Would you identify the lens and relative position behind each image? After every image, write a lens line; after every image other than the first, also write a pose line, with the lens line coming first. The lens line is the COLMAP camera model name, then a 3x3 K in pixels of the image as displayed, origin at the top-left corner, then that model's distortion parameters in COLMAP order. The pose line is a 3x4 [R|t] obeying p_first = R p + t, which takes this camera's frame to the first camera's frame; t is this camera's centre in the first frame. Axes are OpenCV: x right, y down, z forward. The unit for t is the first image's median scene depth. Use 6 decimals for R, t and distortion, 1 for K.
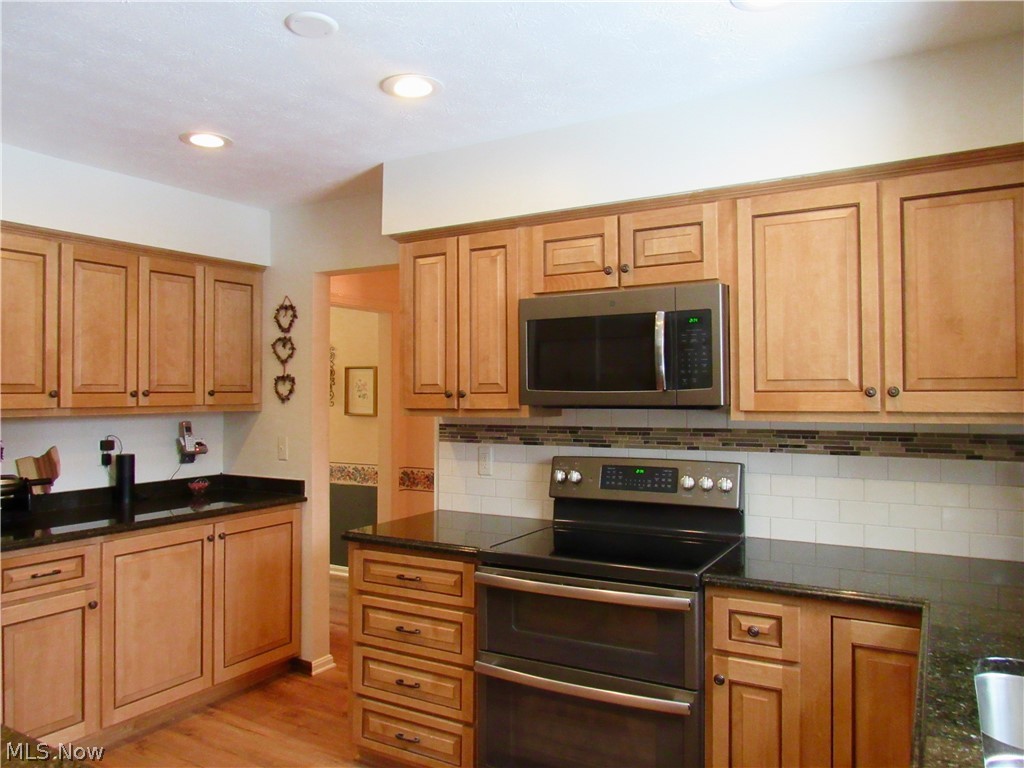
lens RADIAL K [[738.6, 0, 510.8], [0, 738.6, 386.9], [0, 0, 1]] dist [-0.011577, -0.004107]
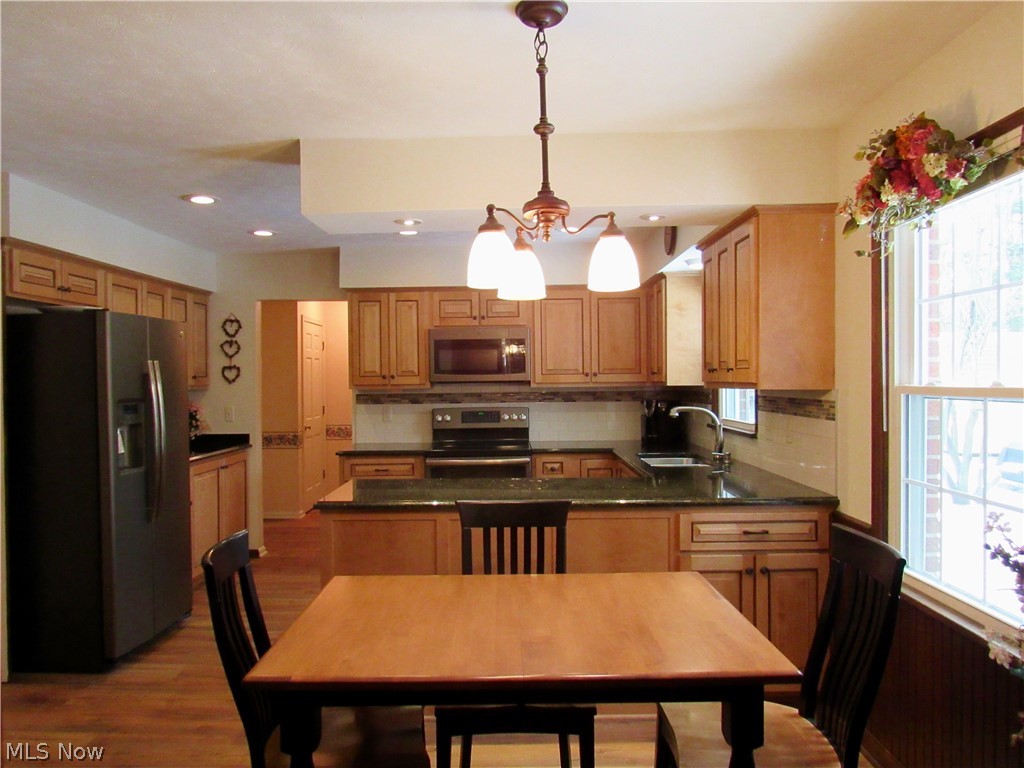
lens RADIAL K [[738.6, 0, 512.9], [0, 738.6, 383.7], [0, 0, 1]] dist [-0.011577, -0.004107]
pose [[0.869423, -0.008324, 0.493998, -0.741826], [0.001868, 0.999906, 0.013560, 0.002819], [-0.494064, -0.010866, 0.869357, -0.809906]]
